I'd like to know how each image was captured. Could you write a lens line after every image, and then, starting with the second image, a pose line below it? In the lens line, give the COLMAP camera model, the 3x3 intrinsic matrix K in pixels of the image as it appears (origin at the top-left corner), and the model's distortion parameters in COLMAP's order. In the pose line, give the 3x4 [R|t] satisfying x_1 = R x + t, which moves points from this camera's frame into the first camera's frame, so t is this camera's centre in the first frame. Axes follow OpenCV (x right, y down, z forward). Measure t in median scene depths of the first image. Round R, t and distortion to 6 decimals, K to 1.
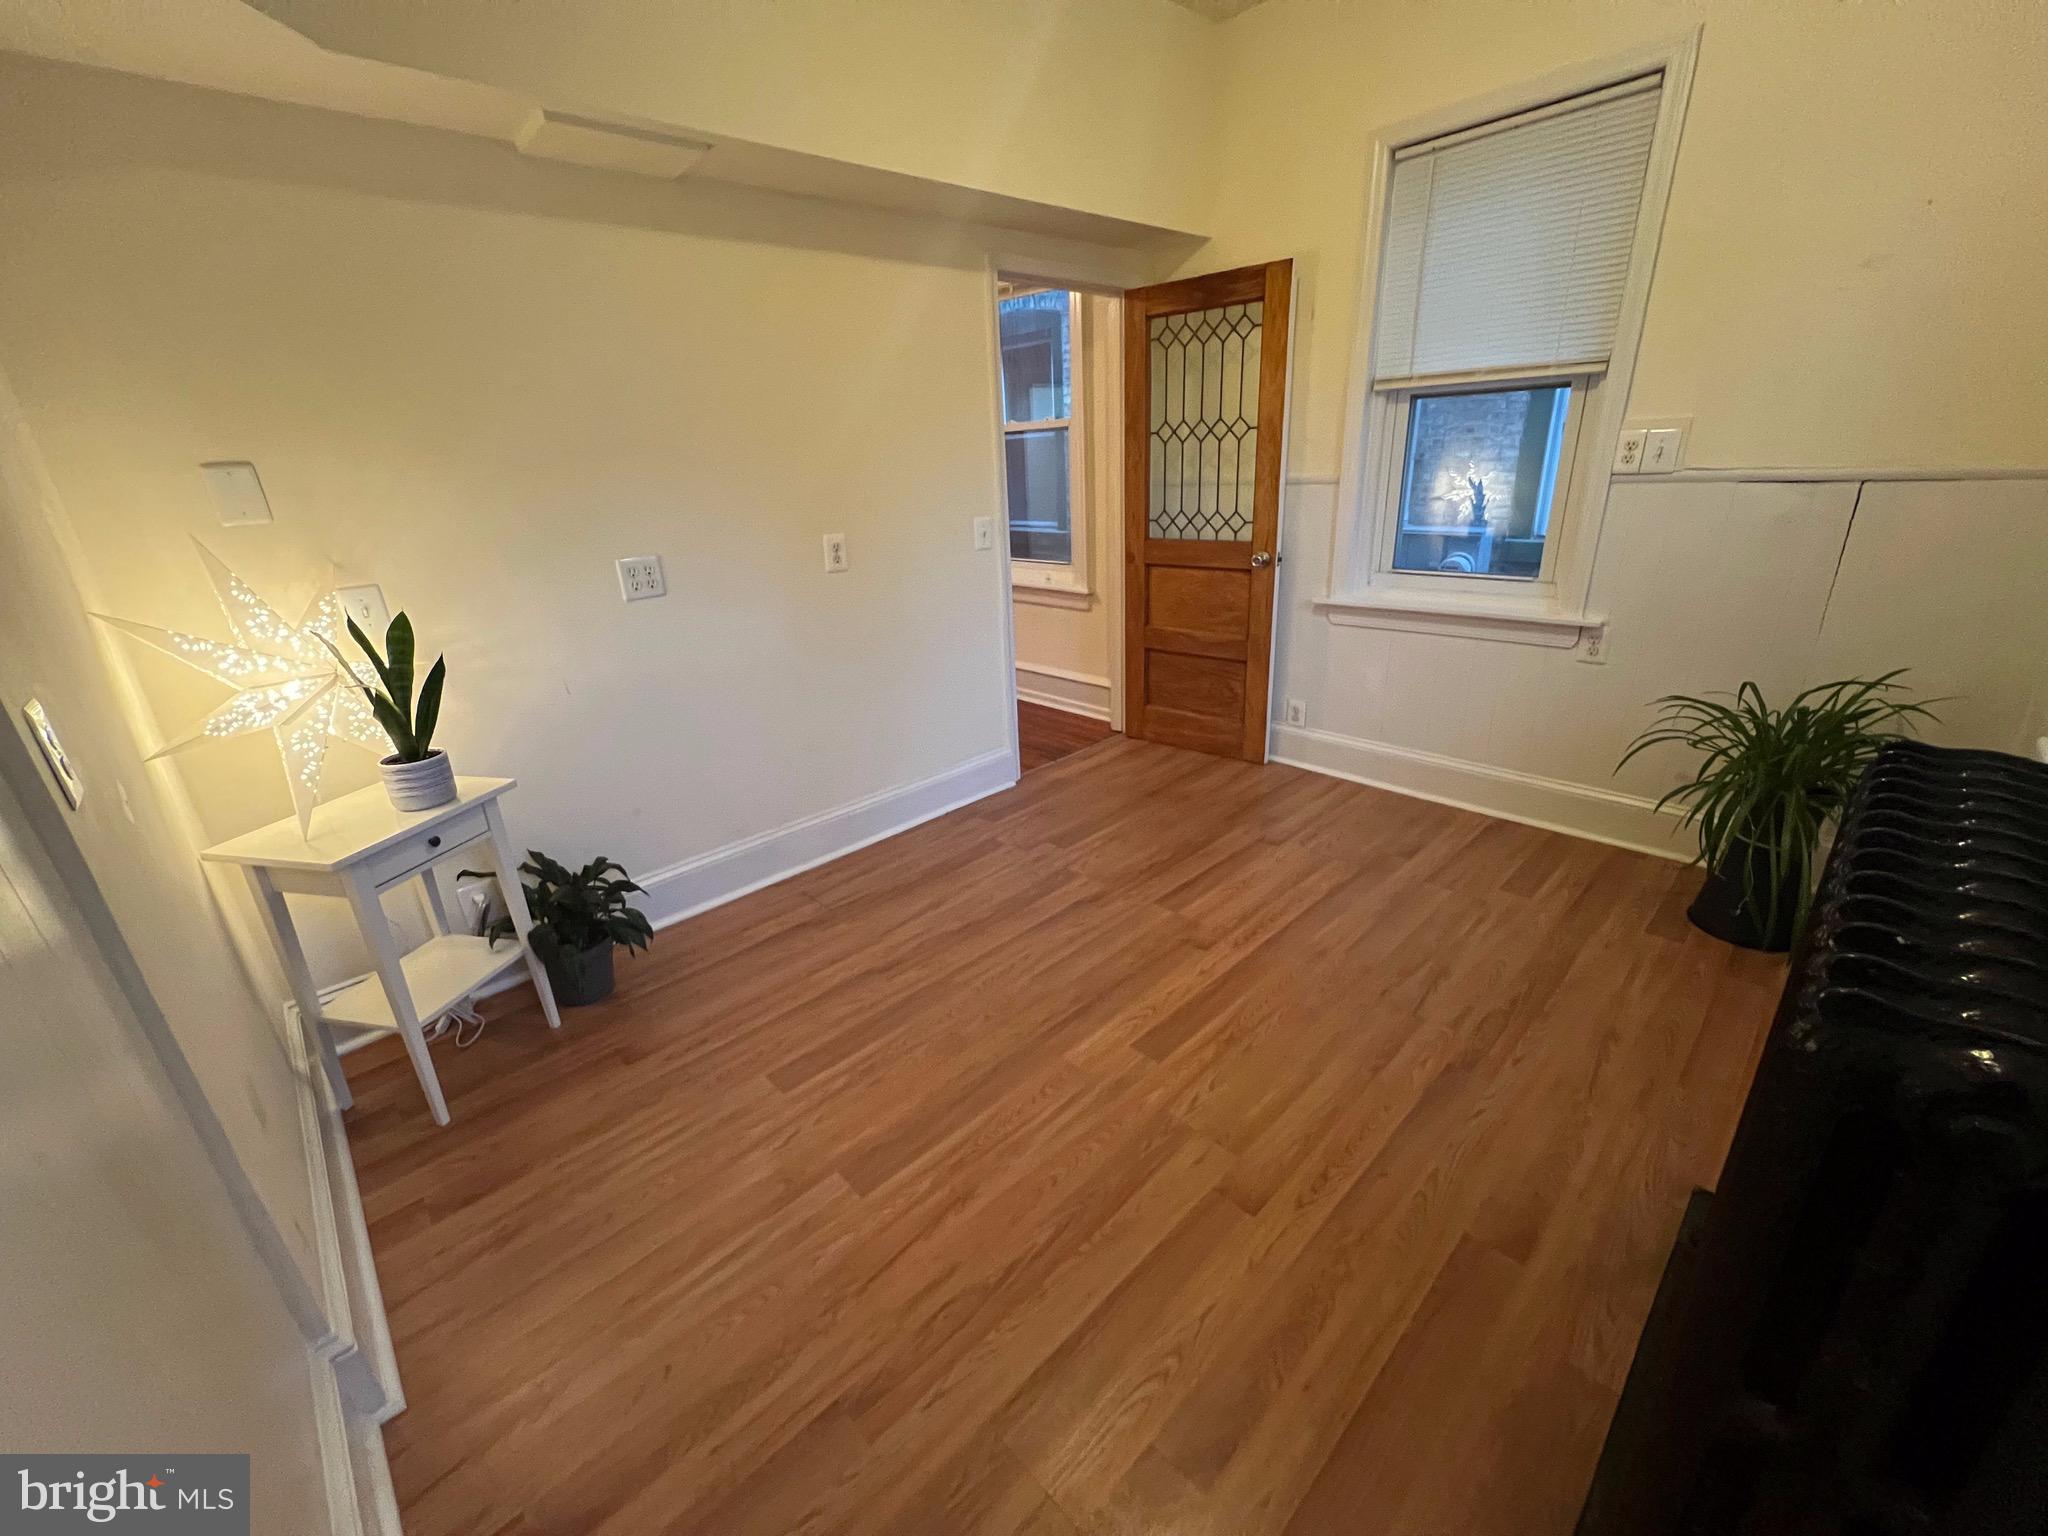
lens RADIAL K [[817.4, 0, 1024.8], [0, 817.4, 768.3], [0, 0, 1]] dist [-0.002762, 0.000774]
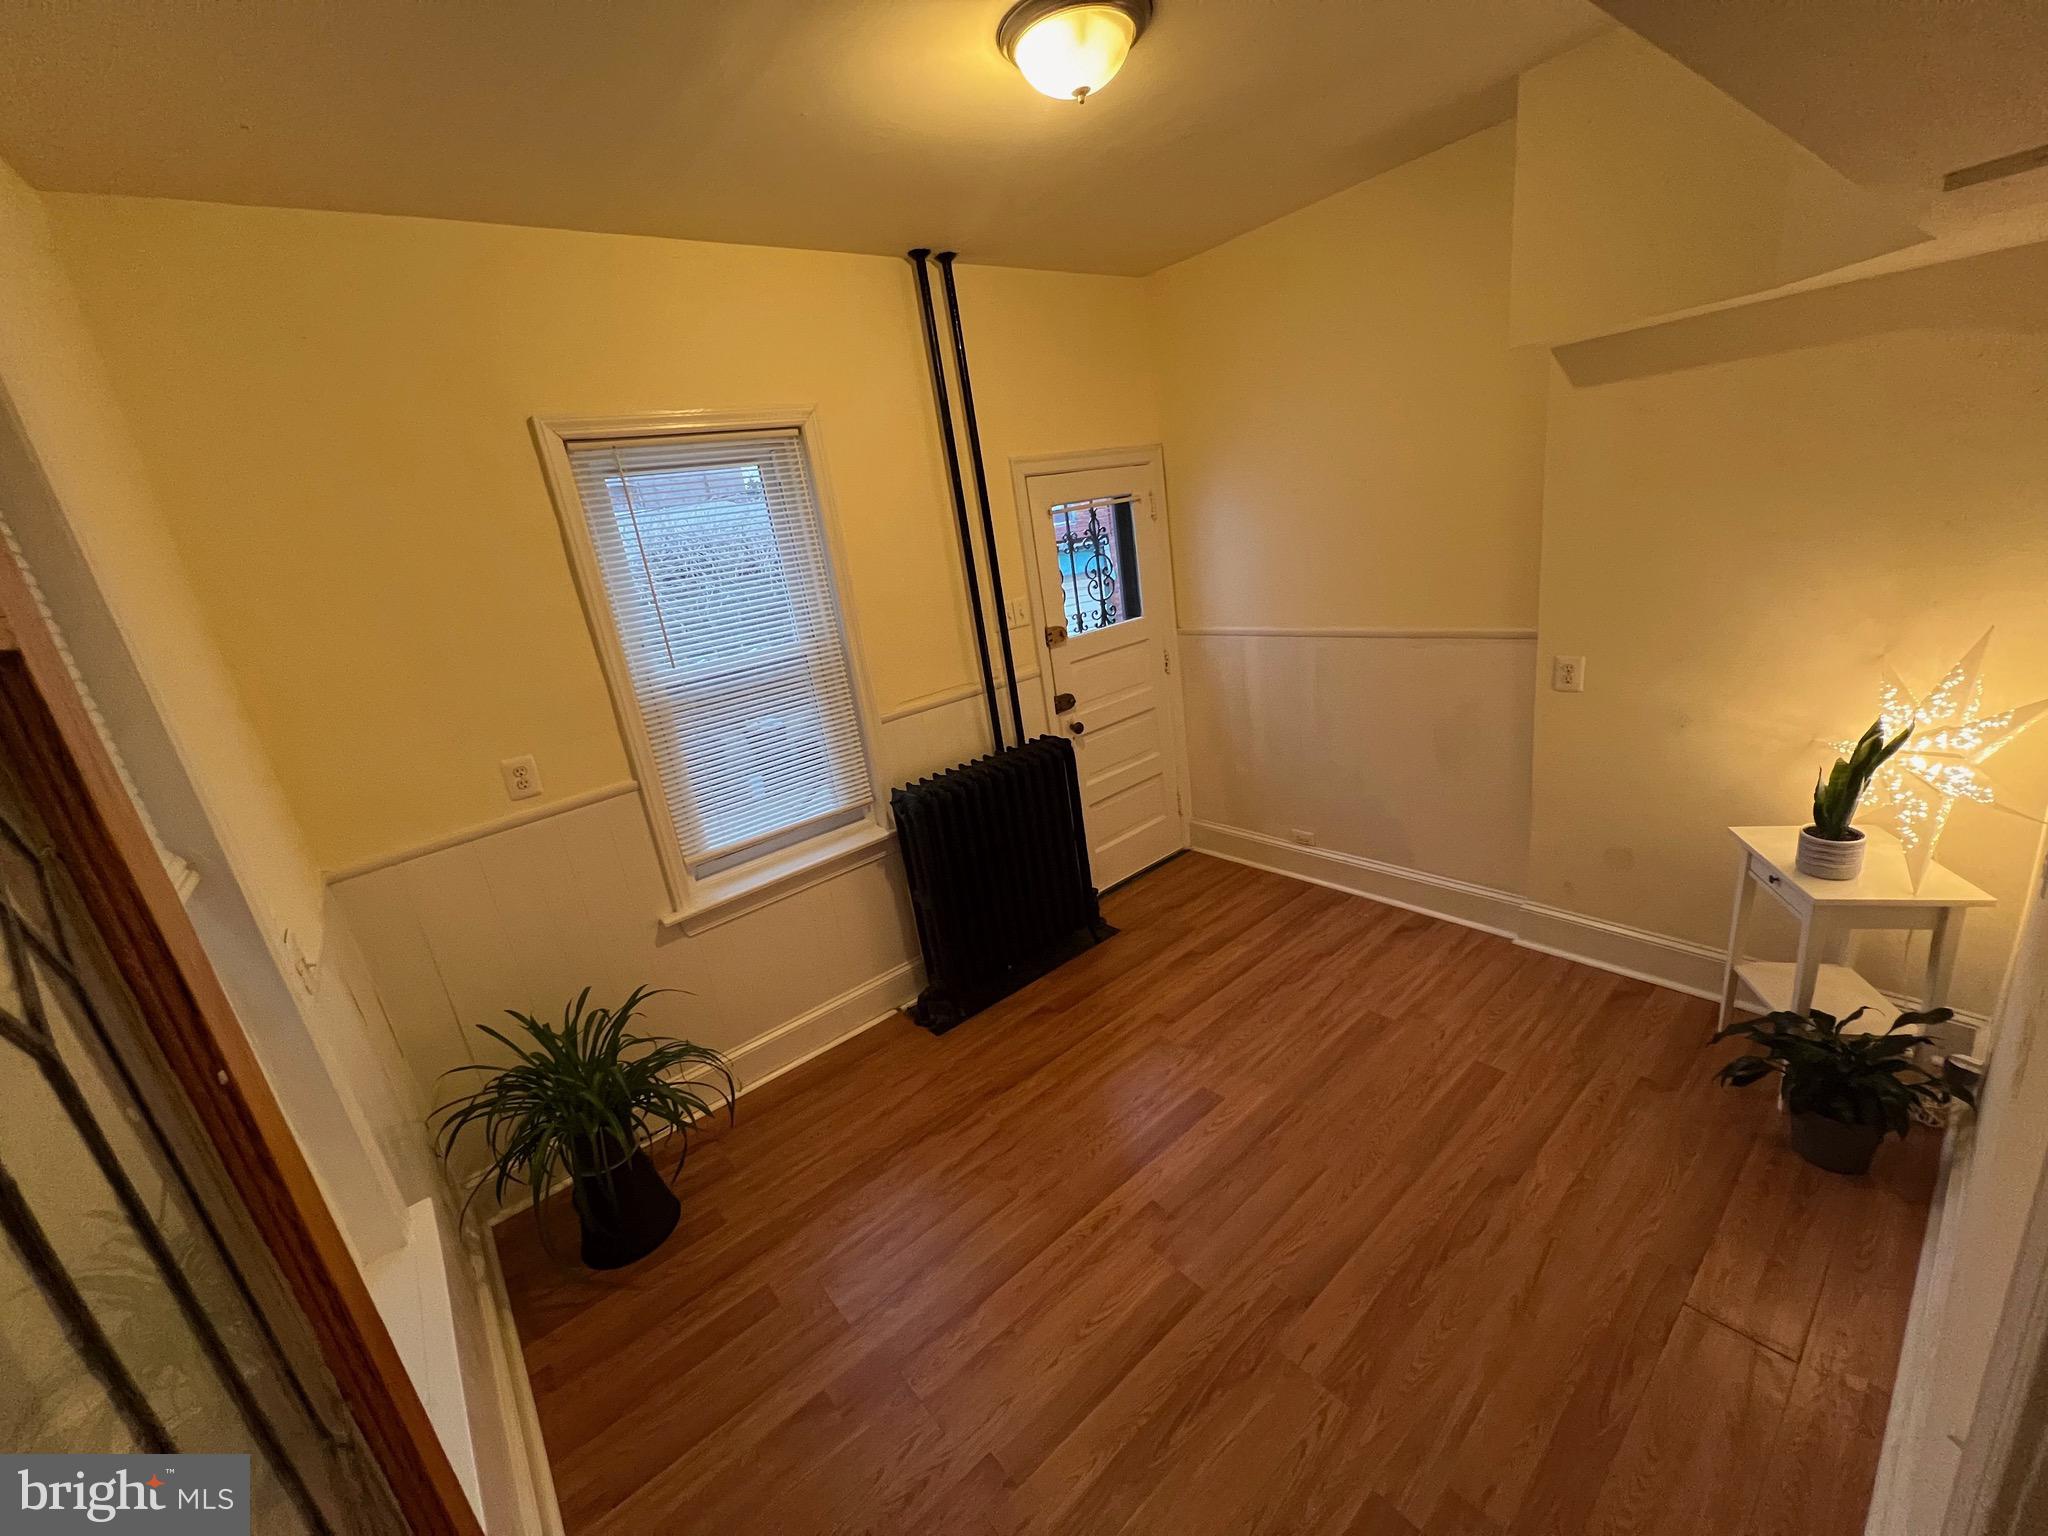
lens RADIAL K [[817.4, 0, 1024.8], [0, 817.4, 768.3], [0, 0, 1]] dist [-0.002762, 0.000774]
pose [[-0.979624, 0.158390, 0.123486, 0.185190], [0.200834, 0.768304, 0.607762, -0.877889], [0.001389, 0.620179, -0.784459, 1.595627]]
